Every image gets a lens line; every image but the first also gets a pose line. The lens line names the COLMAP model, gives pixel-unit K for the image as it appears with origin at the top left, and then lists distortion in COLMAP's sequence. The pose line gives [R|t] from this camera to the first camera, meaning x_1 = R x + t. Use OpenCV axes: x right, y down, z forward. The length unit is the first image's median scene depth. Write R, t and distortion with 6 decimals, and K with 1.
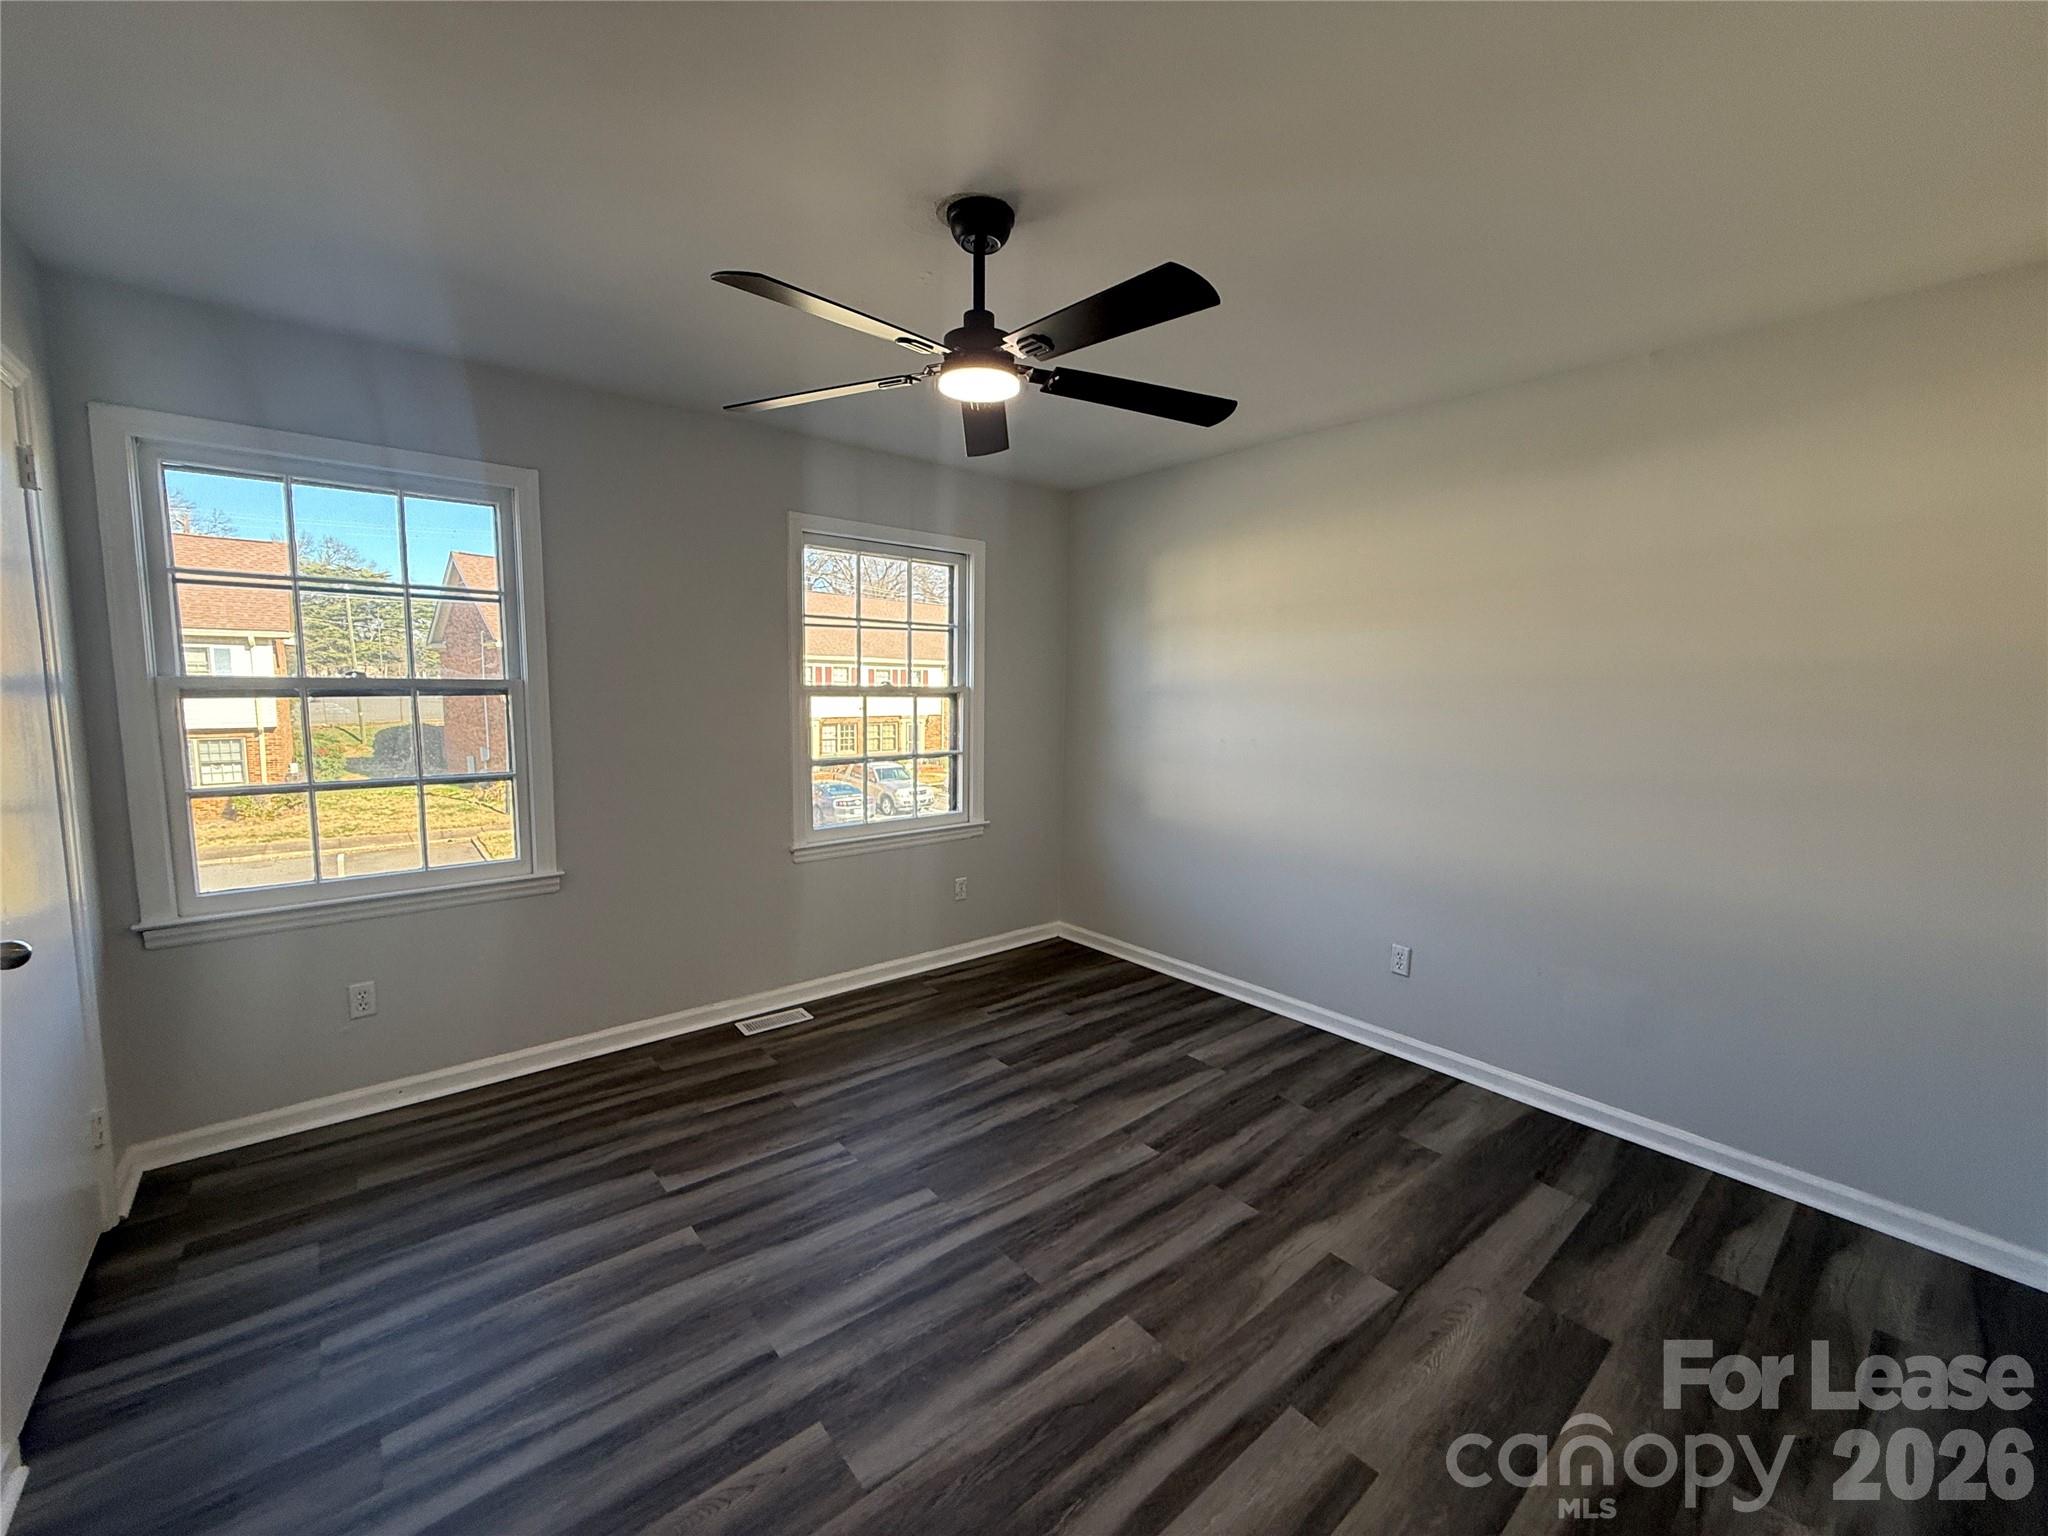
lens RADIAL K [[815.1, 0, 1024.6], [0, 815.1, 767.4], [0, 0, 1]] dist [-0.001083, 0.000450]
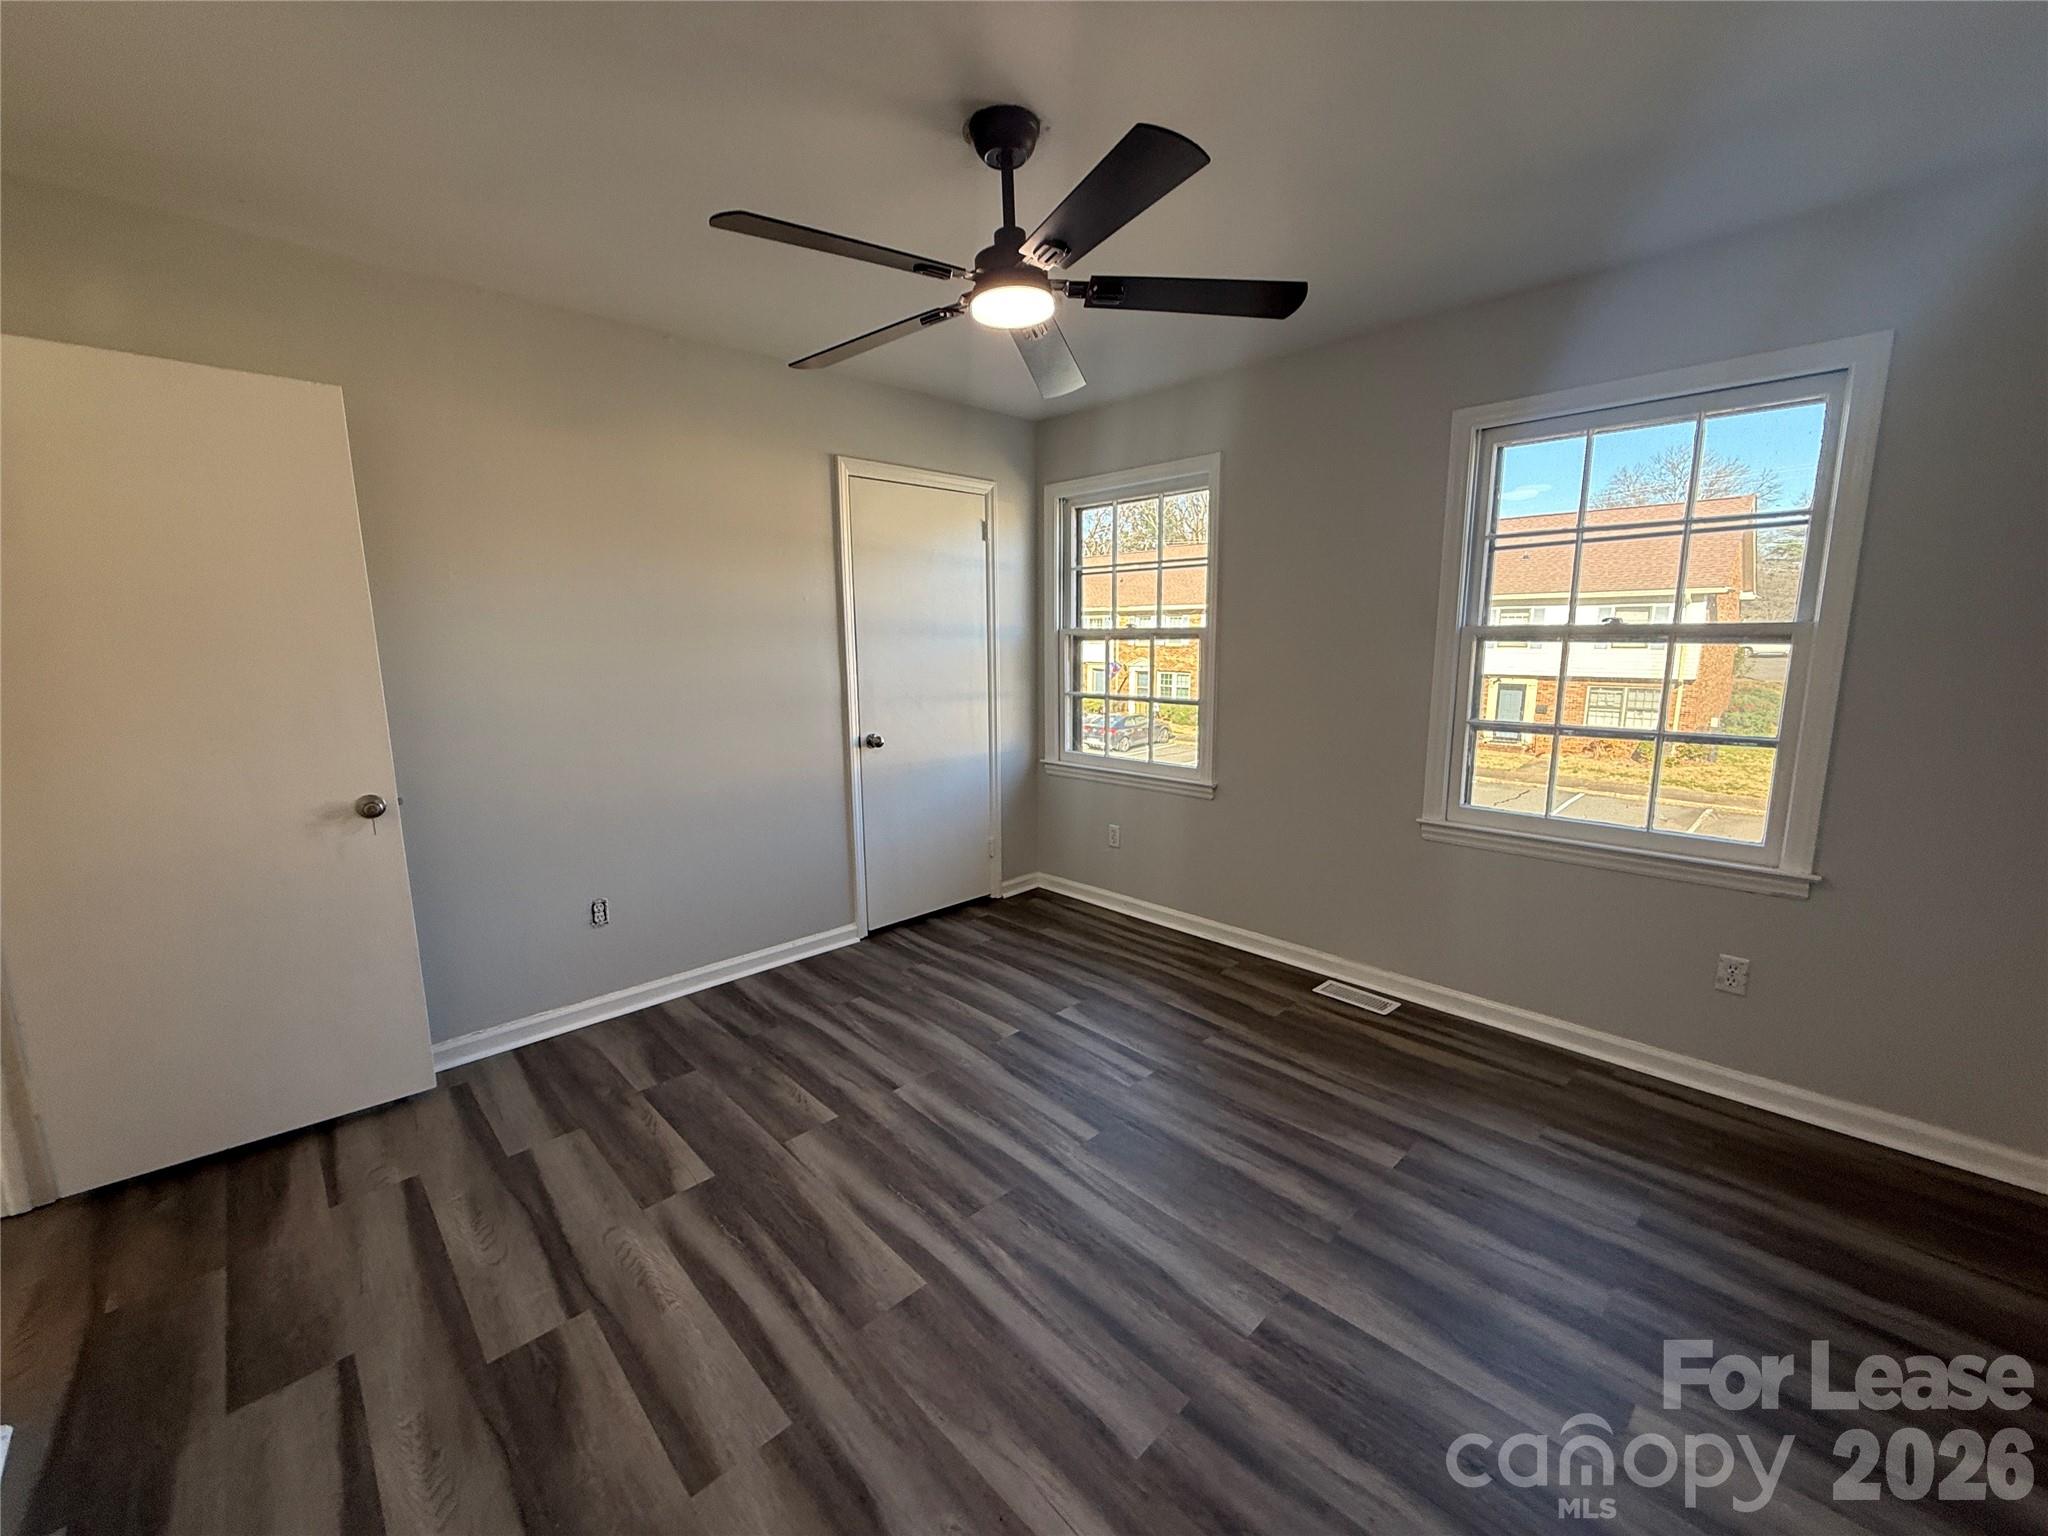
lens RADIAL K [[815.1, 0, 1025.6], [0, 815.1, 766.2], [0, 0, 1]] dist [-0.001083, 0.000450]
pose [[0.066992, 0.146339, -0.986964, 0.759834], [-0.094883, 0.985637, 0.139702, -0.053507], [0.993232, 0.084287, 0.079915, 0.759250]]
